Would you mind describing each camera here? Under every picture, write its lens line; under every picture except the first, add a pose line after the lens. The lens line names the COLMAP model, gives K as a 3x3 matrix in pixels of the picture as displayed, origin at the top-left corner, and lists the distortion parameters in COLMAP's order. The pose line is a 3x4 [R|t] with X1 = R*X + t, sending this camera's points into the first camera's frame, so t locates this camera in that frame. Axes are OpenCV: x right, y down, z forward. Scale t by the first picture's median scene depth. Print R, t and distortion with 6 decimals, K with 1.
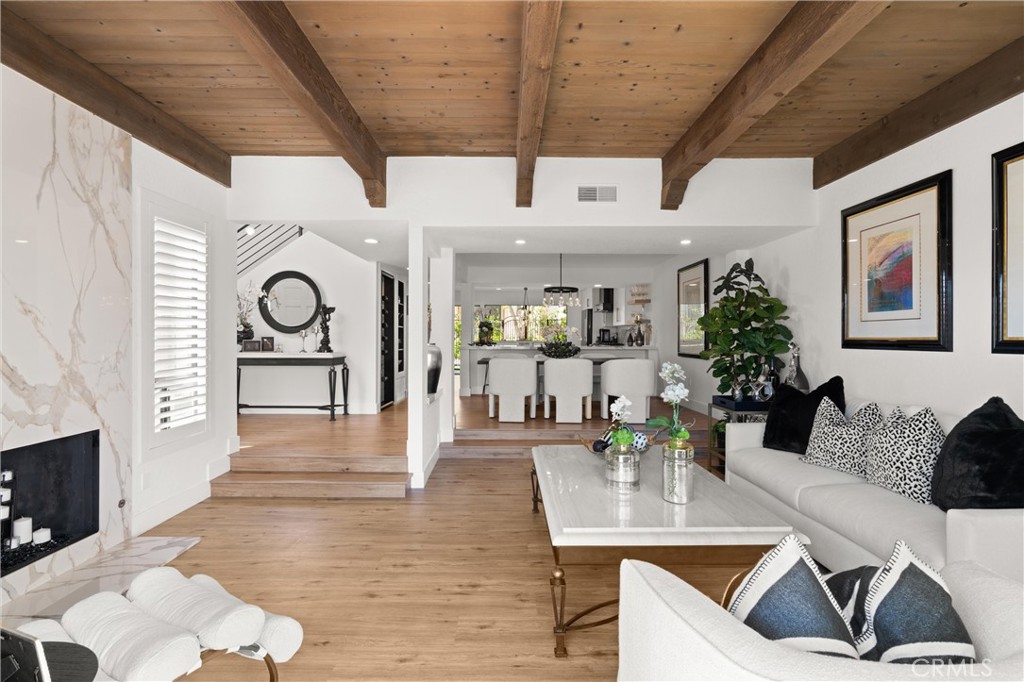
lens RADIAL K [[467.2, 0, 516.5], [0, 467.2, 342.5], [0, 0, 1]] dist [0.012336, 0.000383]
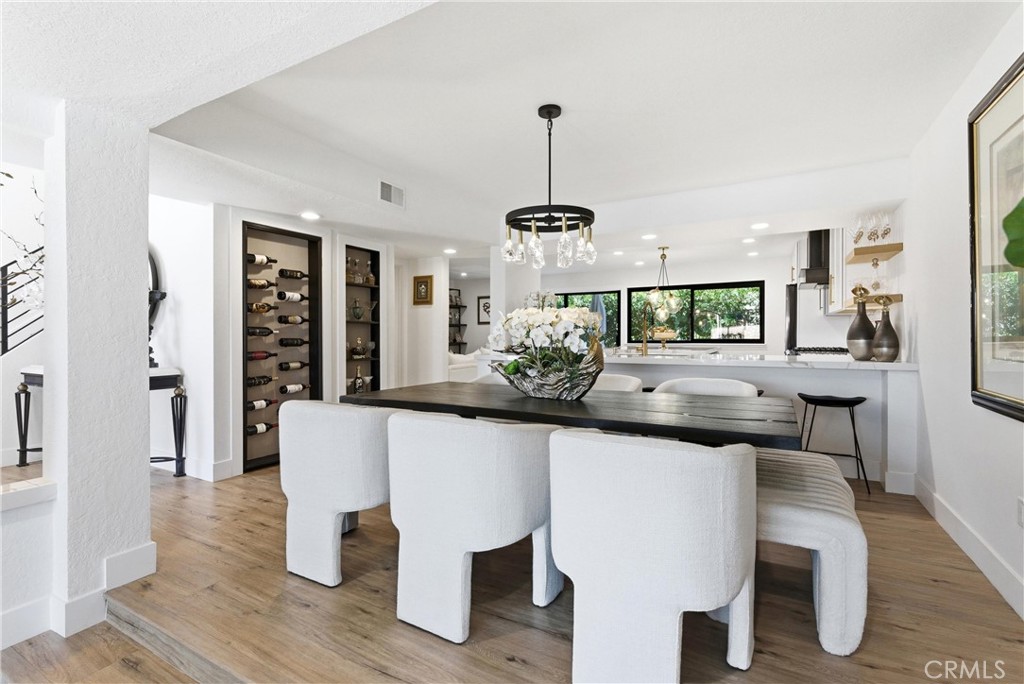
lens RADIAL K [[467.2, 0, 509.5], [0, 467.2, 335.8], [0, 0, 1]] dist [0.012336, 0.000383]
pose [[0.870822, -0.005547, -0.491567, 0.635036], [0.002033, 0.999968, -0.007683, -0.031077], [0.491594, 0.005691, 0.870806, 1.595874]]
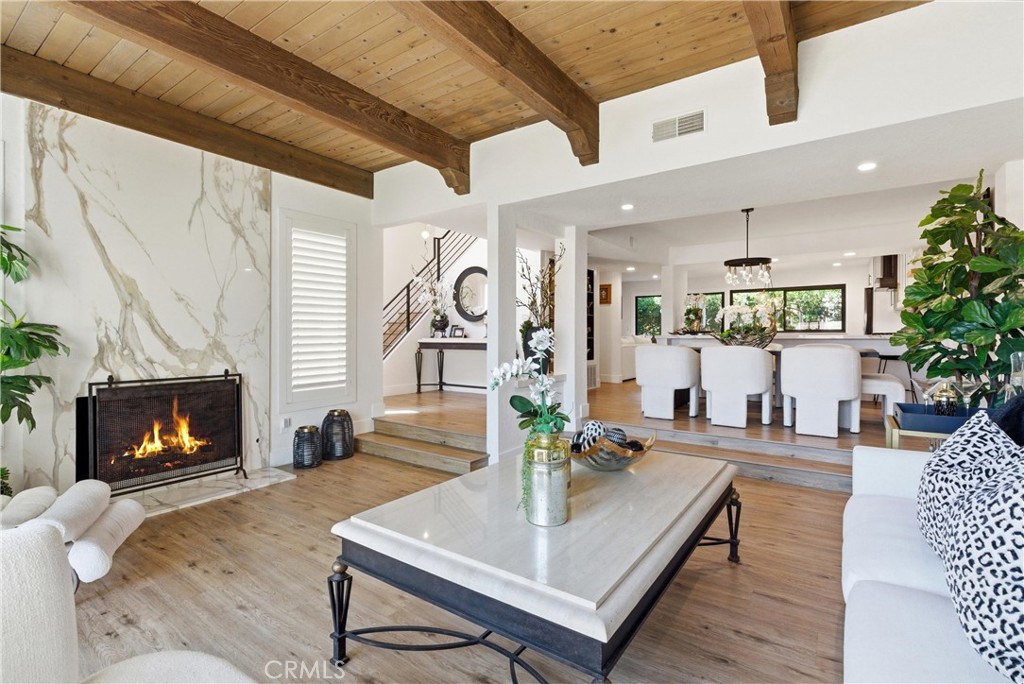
lens RADIAL K [[467.2, 0, 522.0], [0, 467.2, 335.3], [0, 0, 1]] dist [0.012336, 0.000383]
pose [[0.825360, -0.003262, -0.564597, 0.567139], [-0.000673, 0.999977, -0.006761, 0.046488], [0.564606, 0.005961, 0.825339, 0.308946]]
